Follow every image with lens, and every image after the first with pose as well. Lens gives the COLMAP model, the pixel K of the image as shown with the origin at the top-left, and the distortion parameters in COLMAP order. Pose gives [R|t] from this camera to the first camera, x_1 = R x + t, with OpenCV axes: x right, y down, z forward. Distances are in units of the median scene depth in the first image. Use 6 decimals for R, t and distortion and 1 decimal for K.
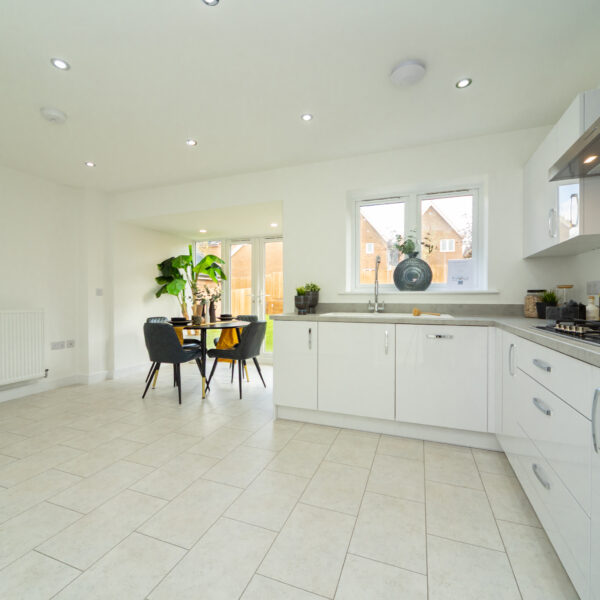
lens RADIAL K [[322.4, 0, 301.1], [0, 322.4, 298.2], [0, 0, 1]] dist [-0.005702, -0.001127]
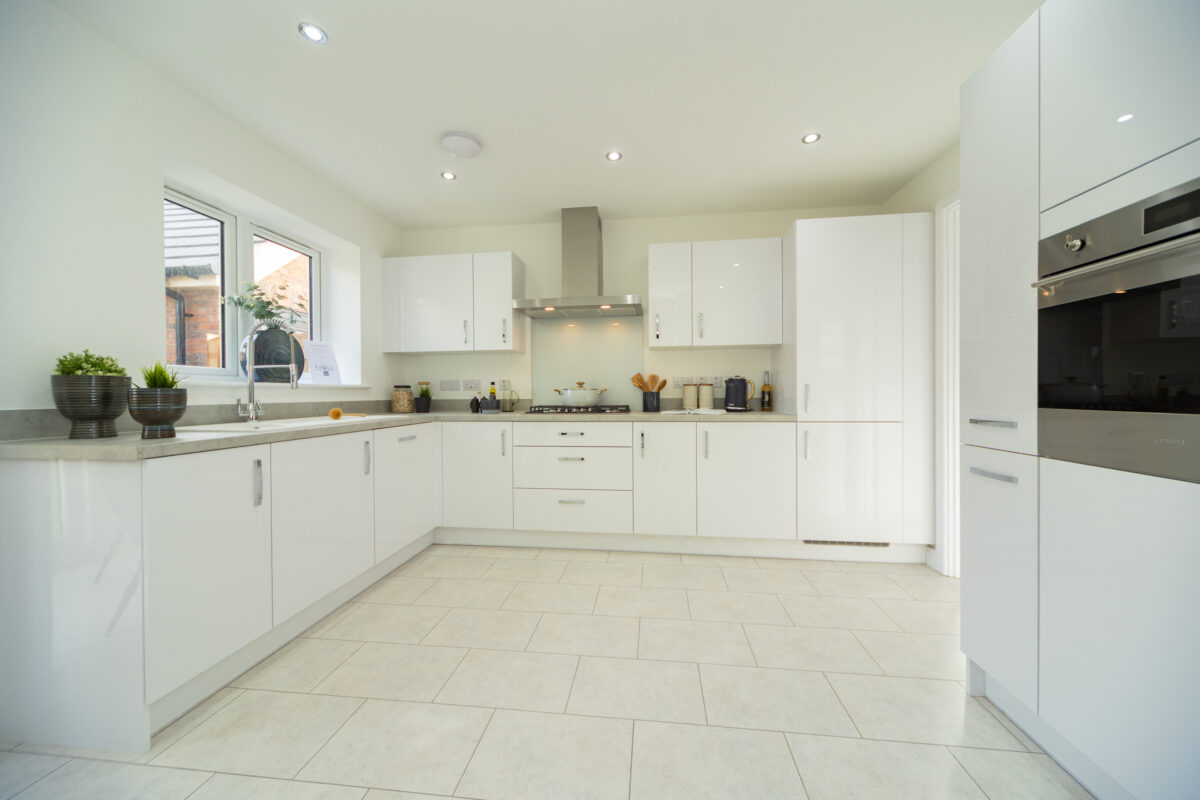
lens RADIAL K [[410.7, 0, 605.4], [0, 410.7, 400.0], [0, 0, 1]] dist [0.000845, -0.000069]
pose [[-0.245003, -0.016114, 0.969388, -0.592752], [0.002775, 0.999846, 0.017322, -0.000889], [-0.969518, 0.006934, -0.244920, 0.604238]]
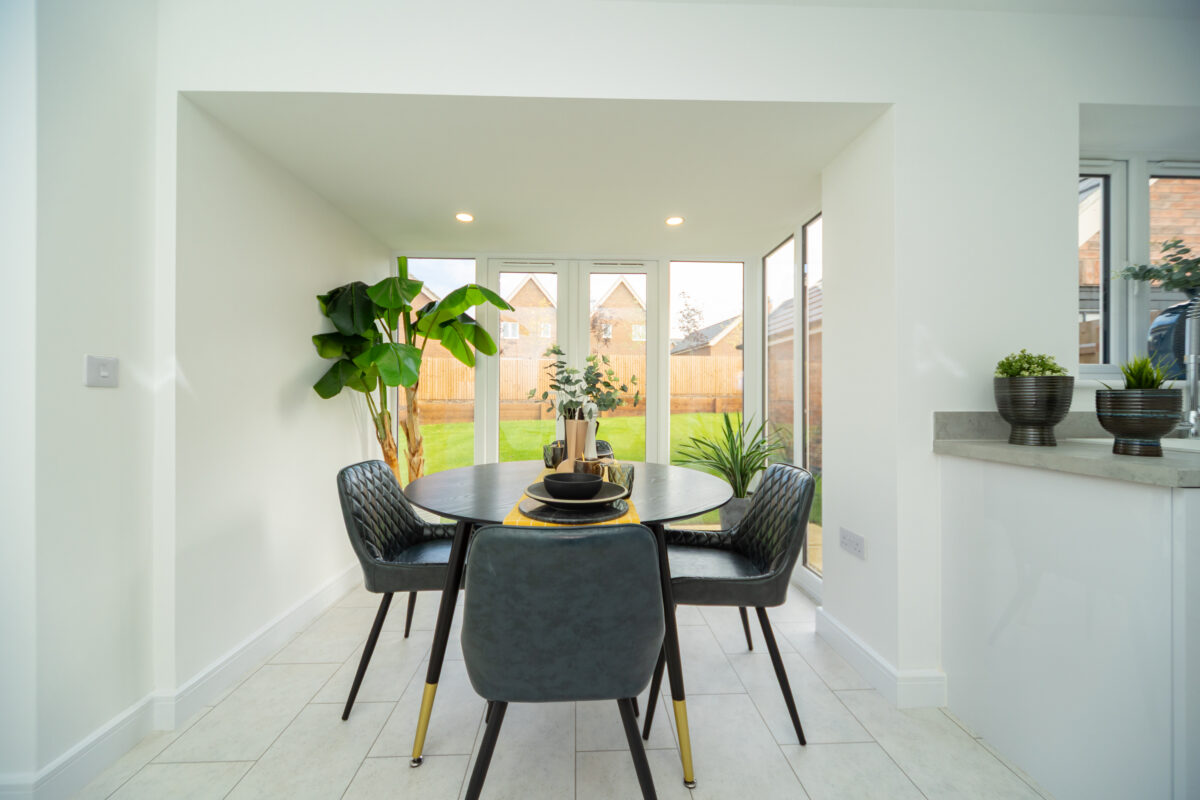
lens RADIAL K [[410.7, 0, 595.2], [0, 410.7, 398.9], [0, 0, 1]] dist [0.000845, -0.000069]
pose [[0.922381, -0.002862, 0.386271, -0.584387], [0.001529, 0.999992, 0.003757, -0.001357], [-0.386278, -0.002875, 0.922378, 0.846026]]
